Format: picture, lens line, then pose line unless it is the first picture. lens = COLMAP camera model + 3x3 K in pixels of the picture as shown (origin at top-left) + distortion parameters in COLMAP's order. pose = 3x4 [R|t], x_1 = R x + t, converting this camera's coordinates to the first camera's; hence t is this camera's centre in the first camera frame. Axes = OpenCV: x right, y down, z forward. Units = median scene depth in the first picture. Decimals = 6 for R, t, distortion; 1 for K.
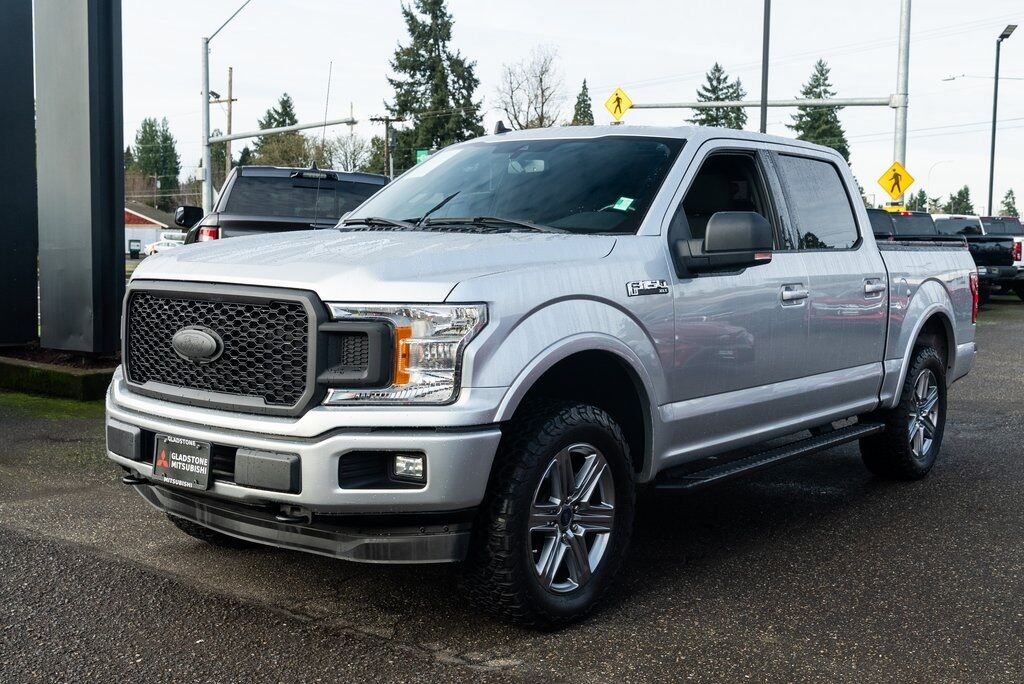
lens RADIAL K [[1166.7, 0, 550.0], [0, 1166.7, 349.9], [0, 0, 1]] dist [0.022244, 0.000000]
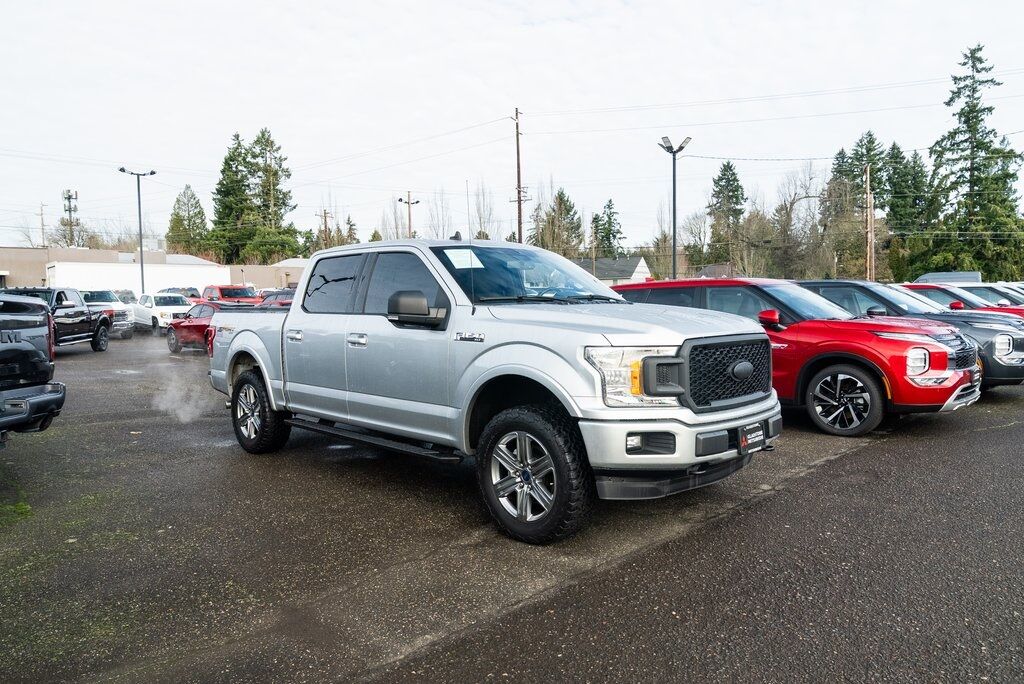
lens RADIAL K [[694.1, 0, 501.0], [0, 694.1, 306.7], [0, 0, 1]] dist [-0.034806, 0.023060]
pose [[0.136026, -0.018030, 0.990541, -1.308704], [0.103252, 0.994647, 0.003926, -0.133994], [-0.985310, 0.101742, 0.137160, 1.146282]]
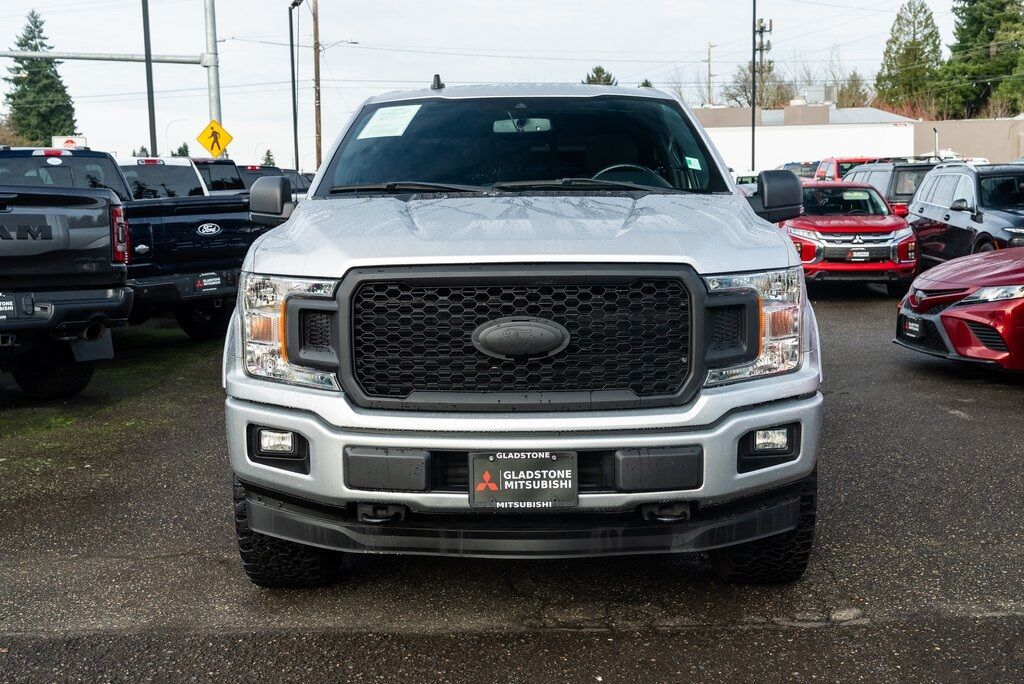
lens RADIAL K [[1122.0, 0, 539.4], [0, 1122.0, 355.3], [0, 0, 1]] dist [0.005966, 0.000000]
pose [[0.796667, -0.109977, 0.594329, -0.733922], [0.081736, 0.993877, 0.074348, -0.048897], [-0.598867, -0.010652, 0.800778, 0.333600]]
